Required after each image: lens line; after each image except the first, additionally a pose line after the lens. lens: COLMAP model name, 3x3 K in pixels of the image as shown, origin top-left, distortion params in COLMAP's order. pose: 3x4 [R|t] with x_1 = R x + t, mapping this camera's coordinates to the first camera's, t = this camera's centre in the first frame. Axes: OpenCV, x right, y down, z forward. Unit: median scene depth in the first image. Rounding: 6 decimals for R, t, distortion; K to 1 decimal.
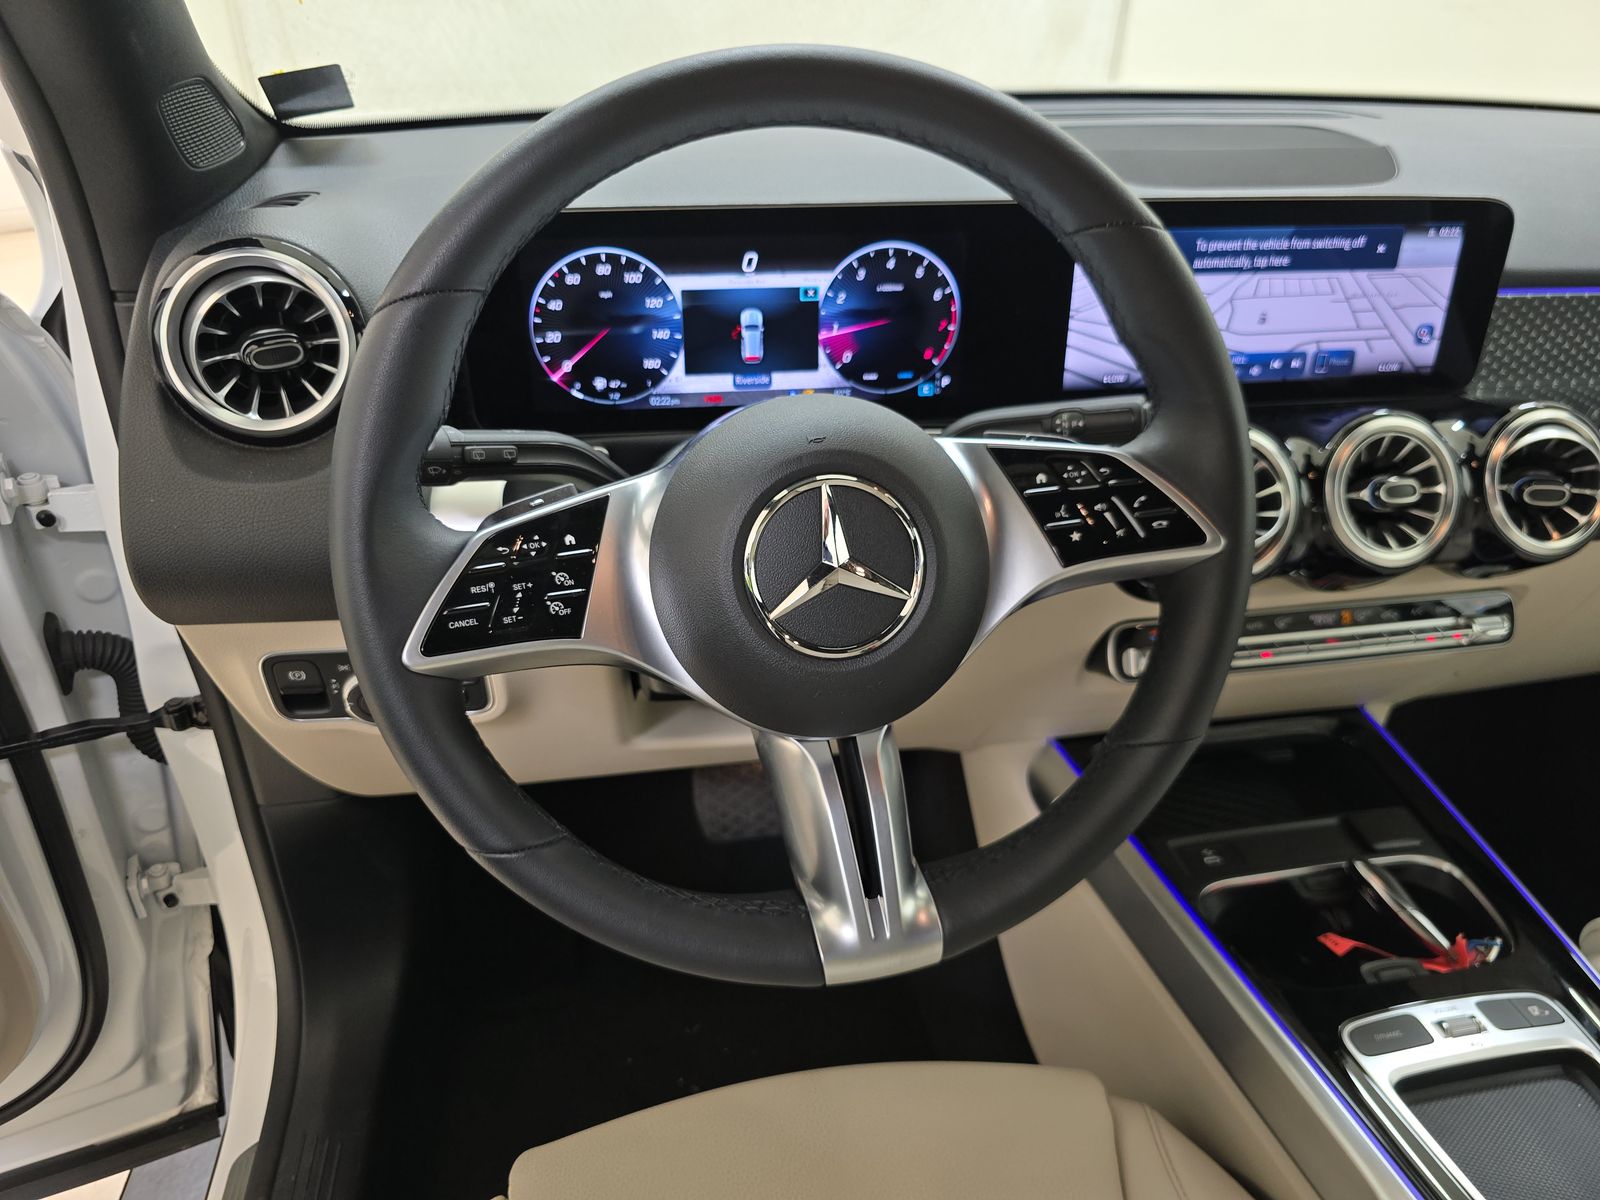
lens RADIAL K [[1073.1, 0, 839.2], [0, 1073.1, 600.7], [0, 0, 1]] dist [0.049504, -0.076100]
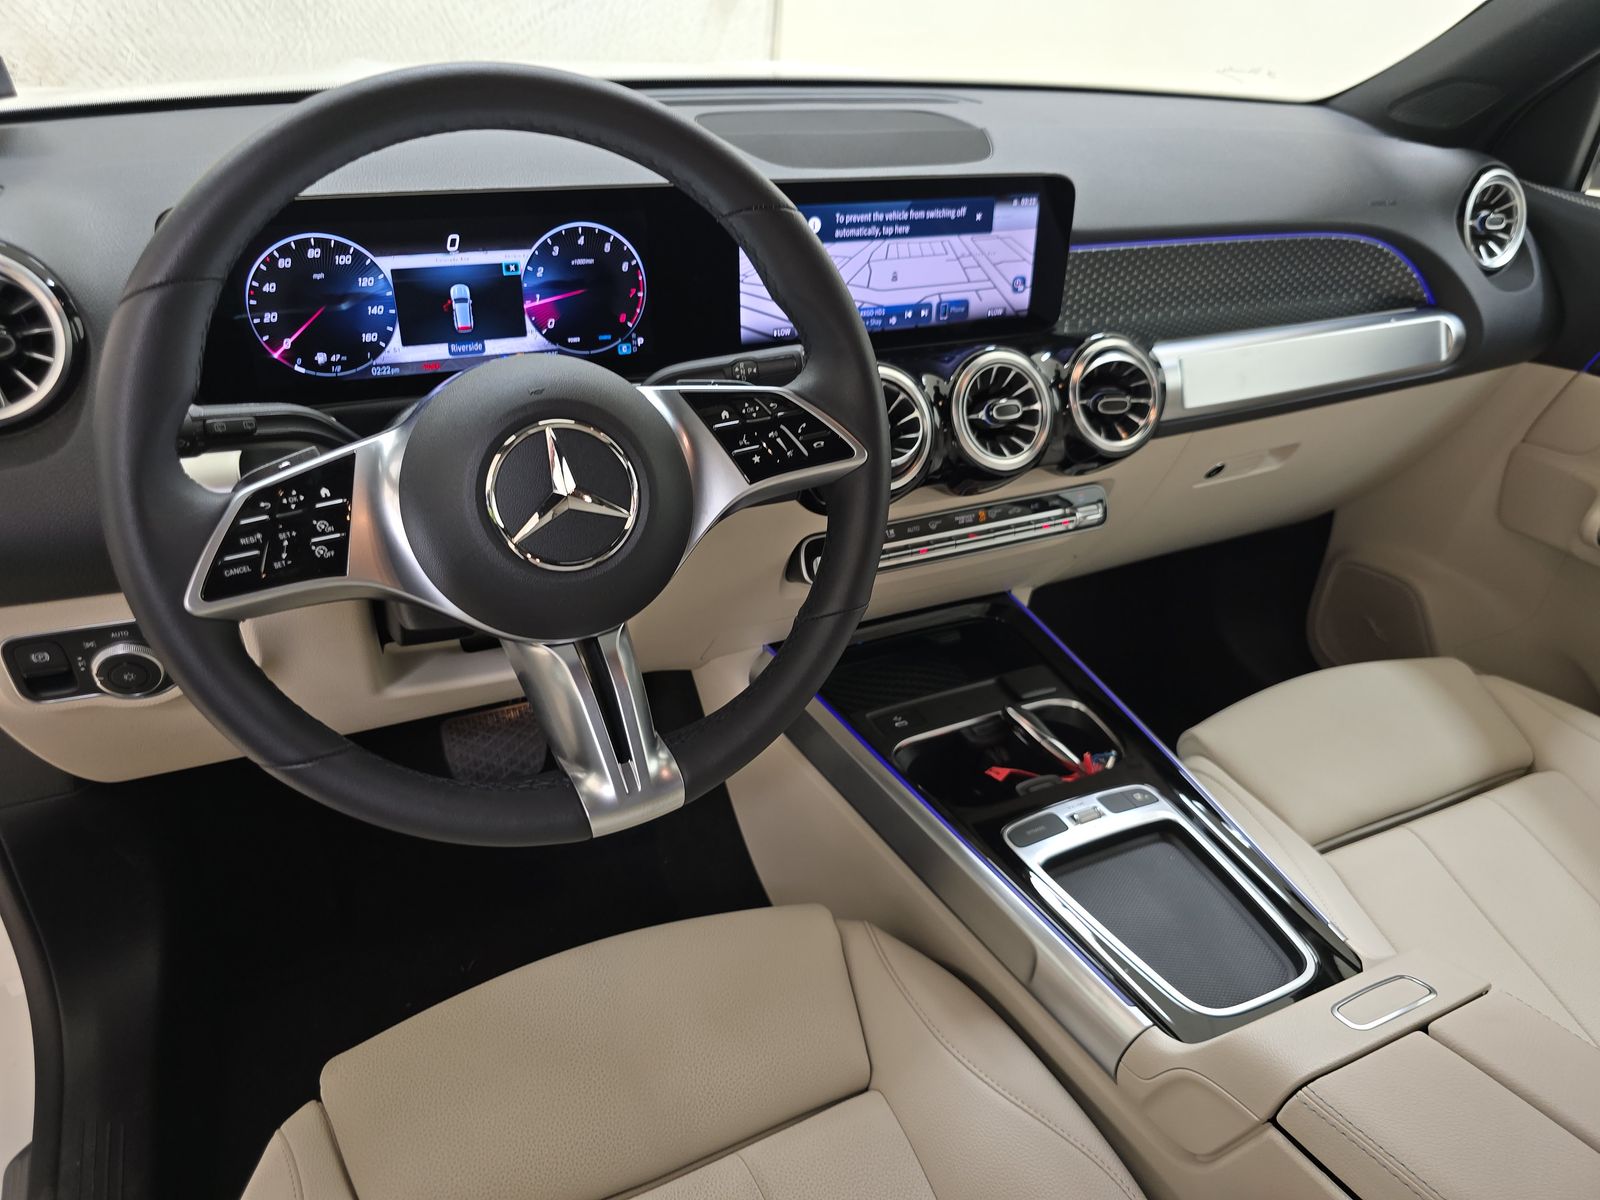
lens RADIAL K [[1063.2, 0, 812.1], [0, 1063.2, 601.4], [0, 0, 1]] dist [0.054123, -0.055770]
pose [[0.968559, -0.106485, 0.224842, -0.011292], [0.098611, 0.994062, 0.045998, 0.043092], [-0.228405, -0.022380, 0.973309, -0.180227]]
